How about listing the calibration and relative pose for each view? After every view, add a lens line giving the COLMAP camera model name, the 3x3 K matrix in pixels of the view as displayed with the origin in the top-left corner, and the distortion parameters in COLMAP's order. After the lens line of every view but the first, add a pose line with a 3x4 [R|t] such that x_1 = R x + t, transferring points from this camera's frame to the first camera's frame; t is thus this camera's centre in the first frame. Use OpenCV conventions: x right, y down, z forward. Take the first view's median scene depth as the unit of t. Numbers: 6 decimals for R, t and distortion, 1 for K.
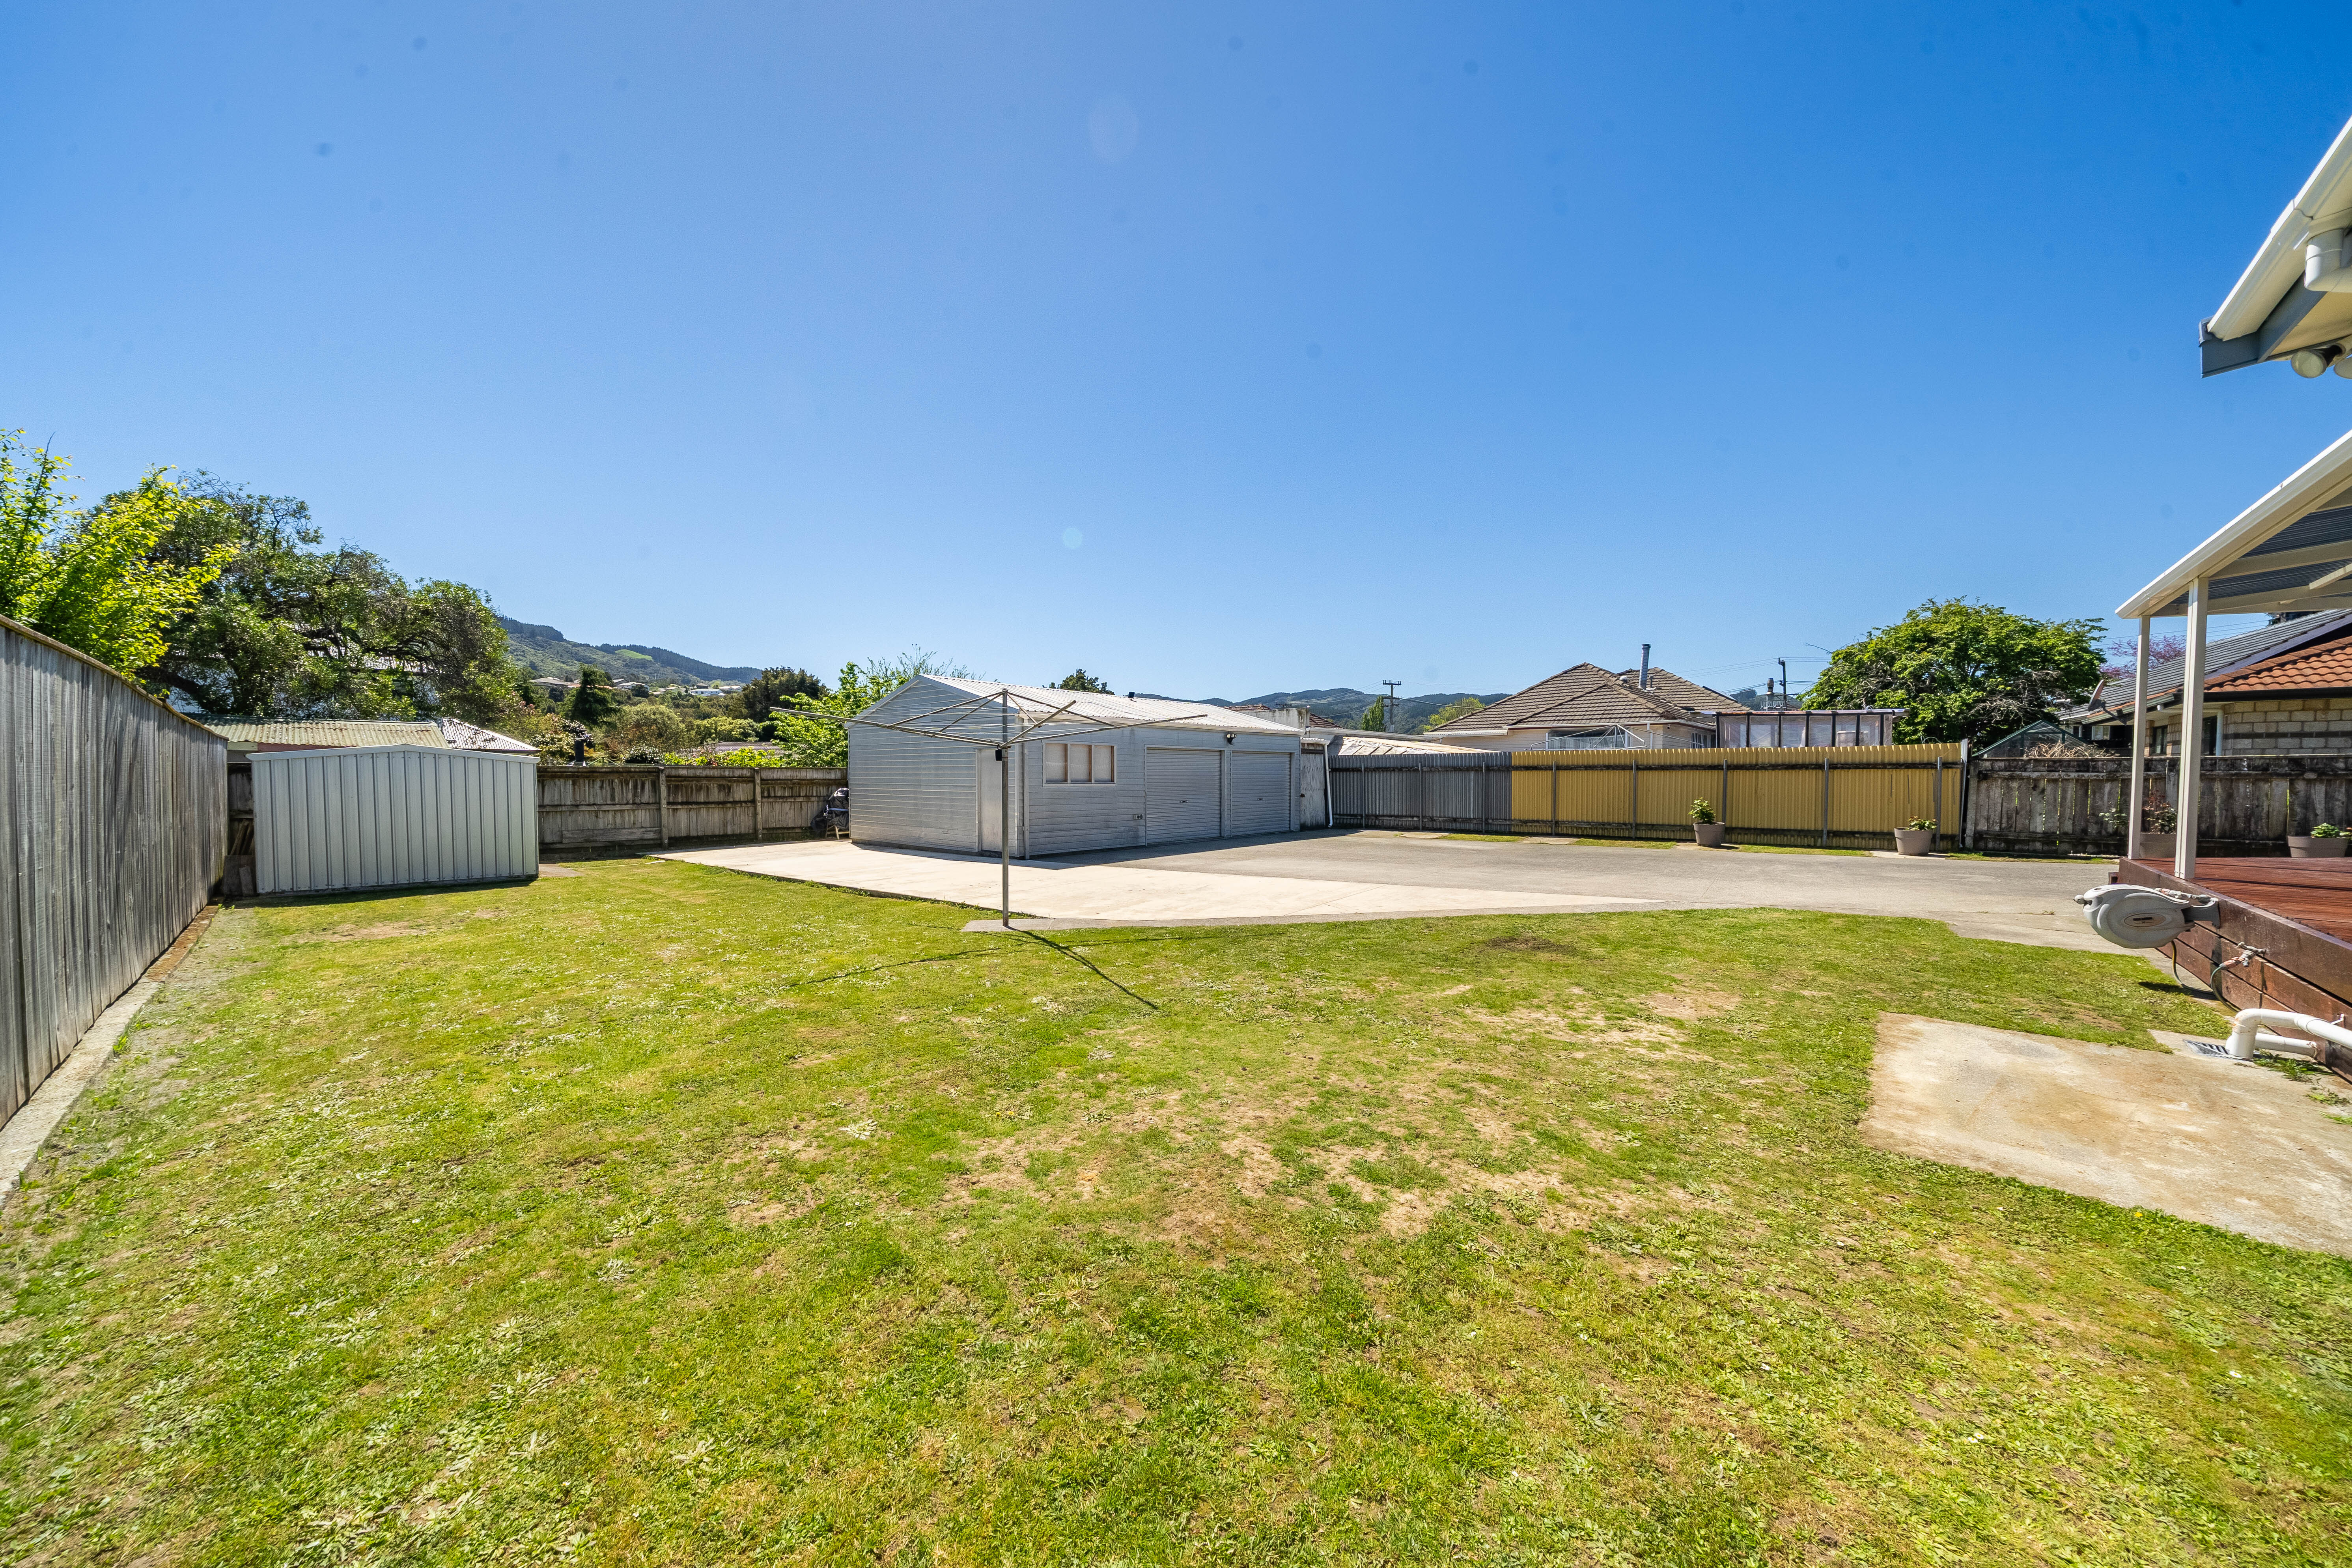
lens RADIAL K [[824.4, 0, 1156.9], [0, 824.4, 795.1], [0, 0, 1]] dist [-0.002027, -0.000403]
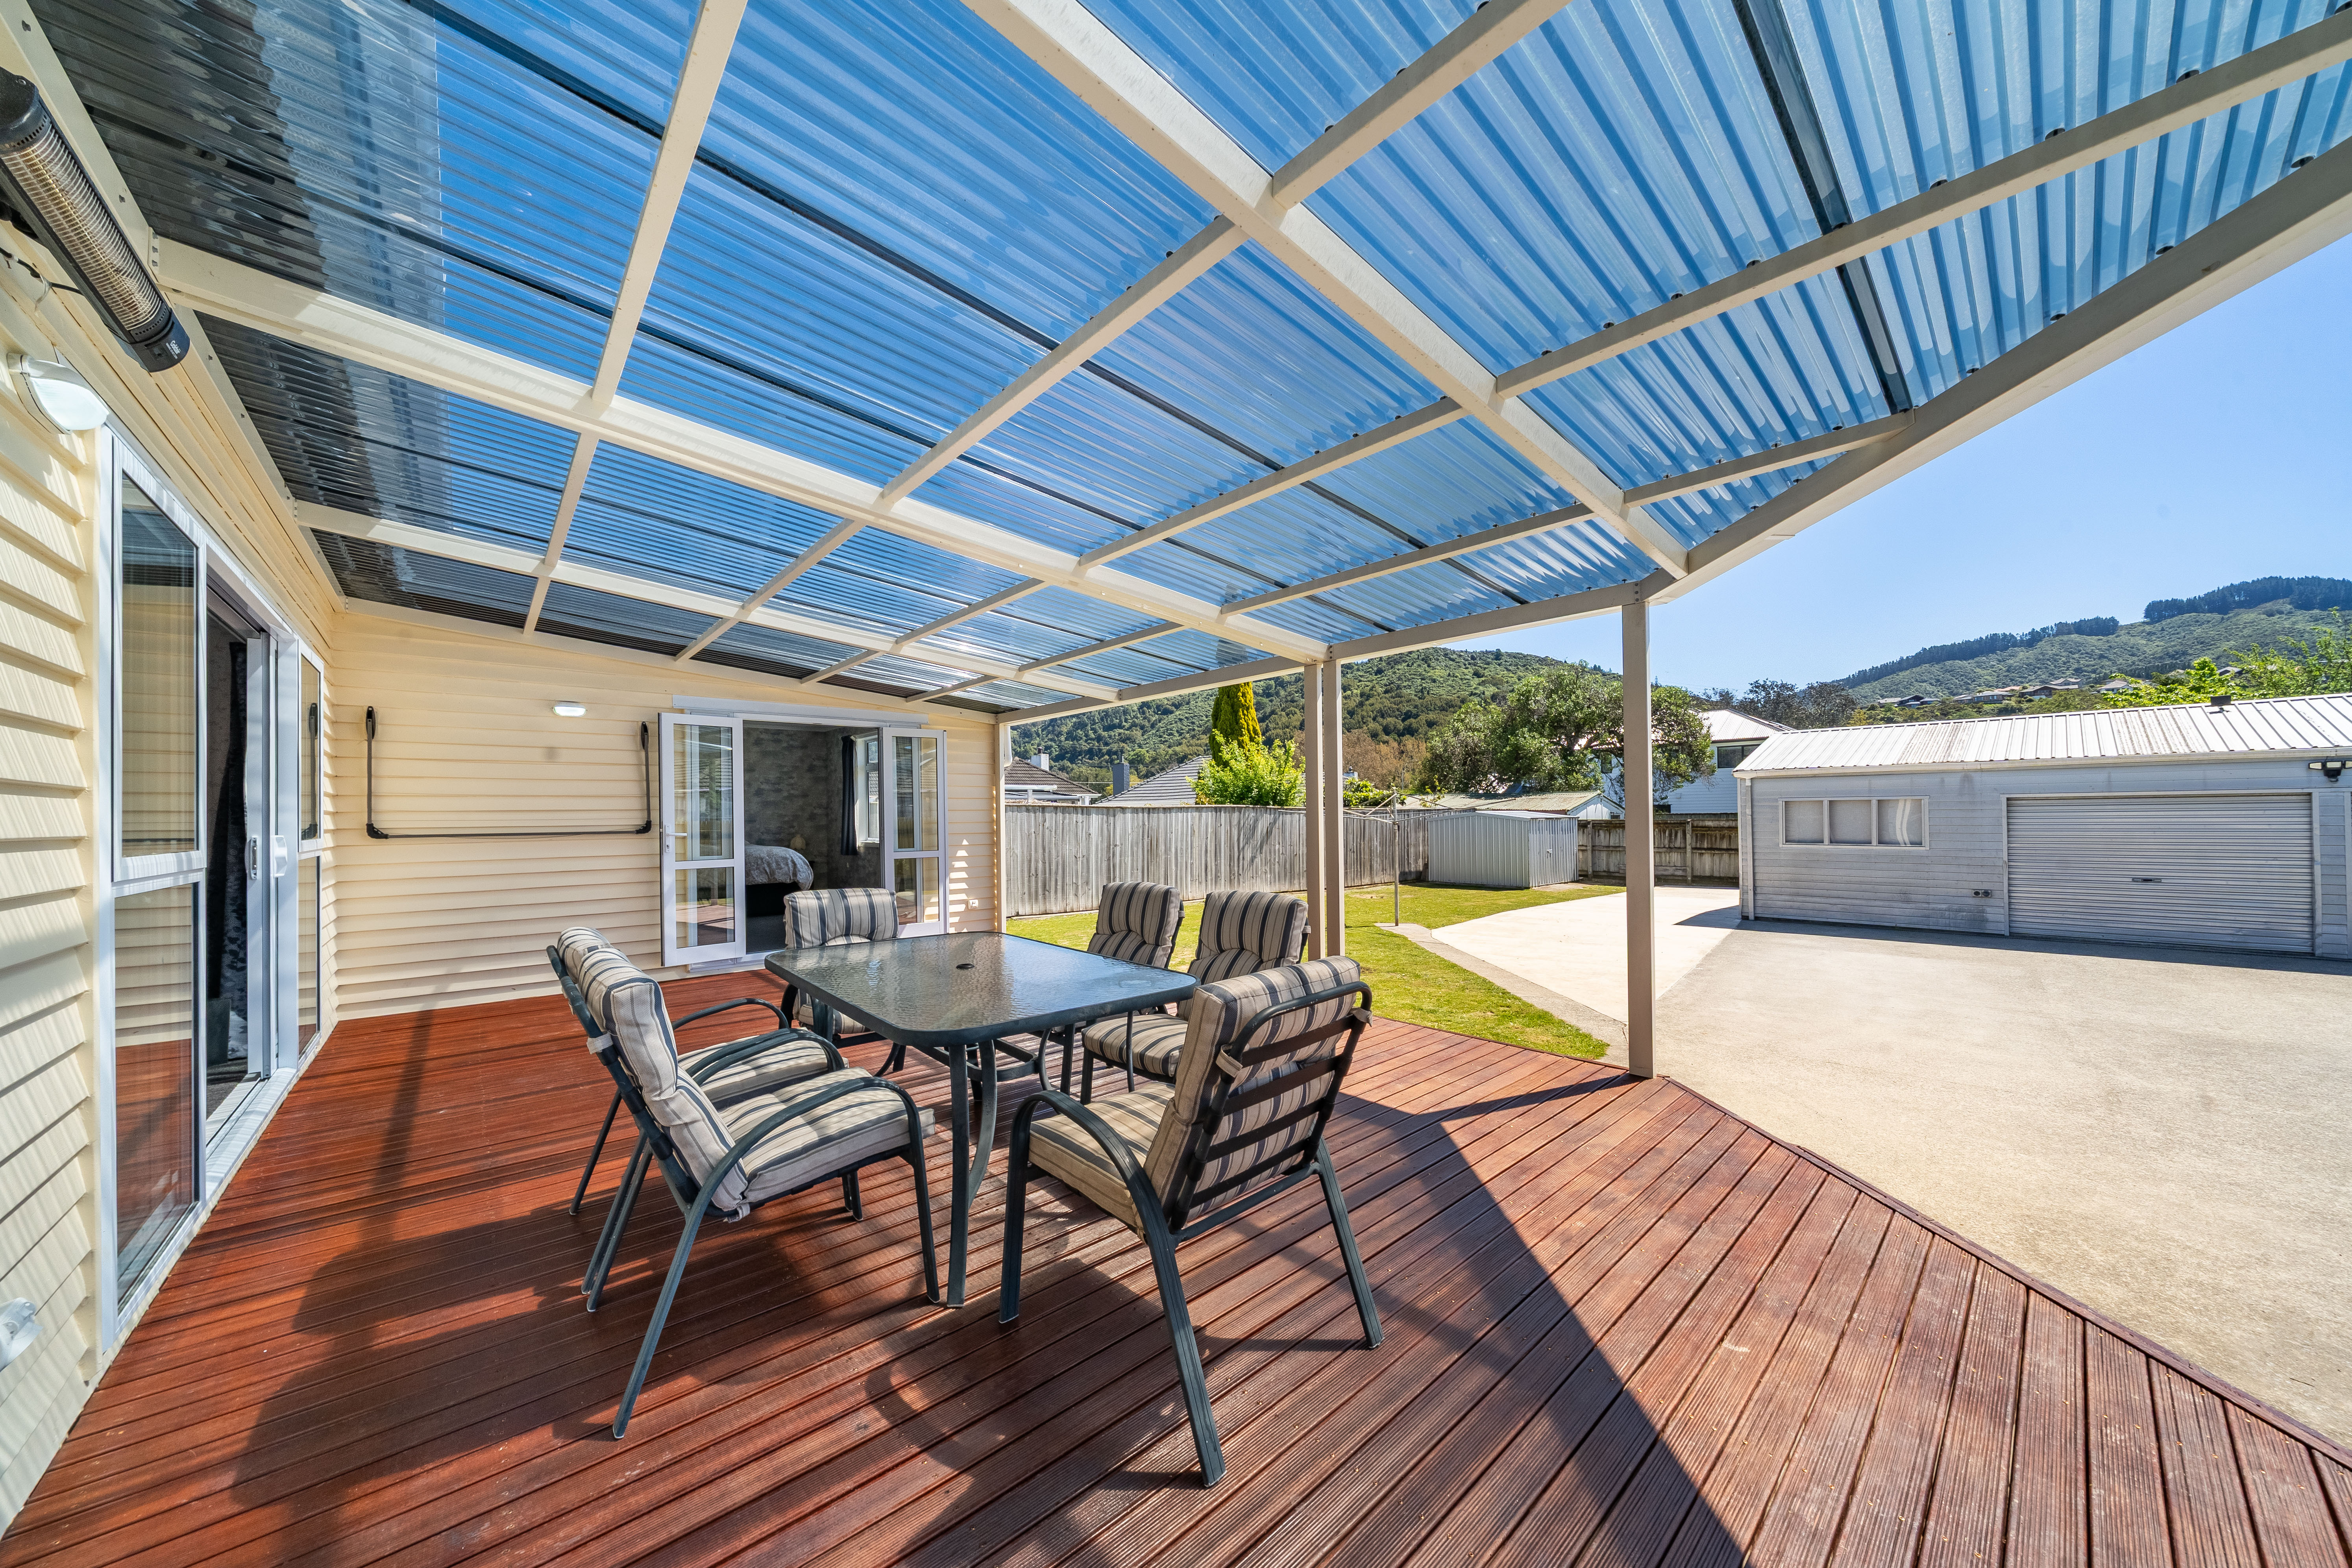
lens RADIAL K [[824.4, 0, 1168.1], [0, 824.4, 790.5], [0, 0, 1]] dist [-0.002027, -0.000403]
pose [[-0.092738, -0.027883, -0.995300, 0.743672], [-0.011041, 0.999575, -0.026974, -0.035954], [0.995629, 0.008487, -0.093007, 0.330484]]
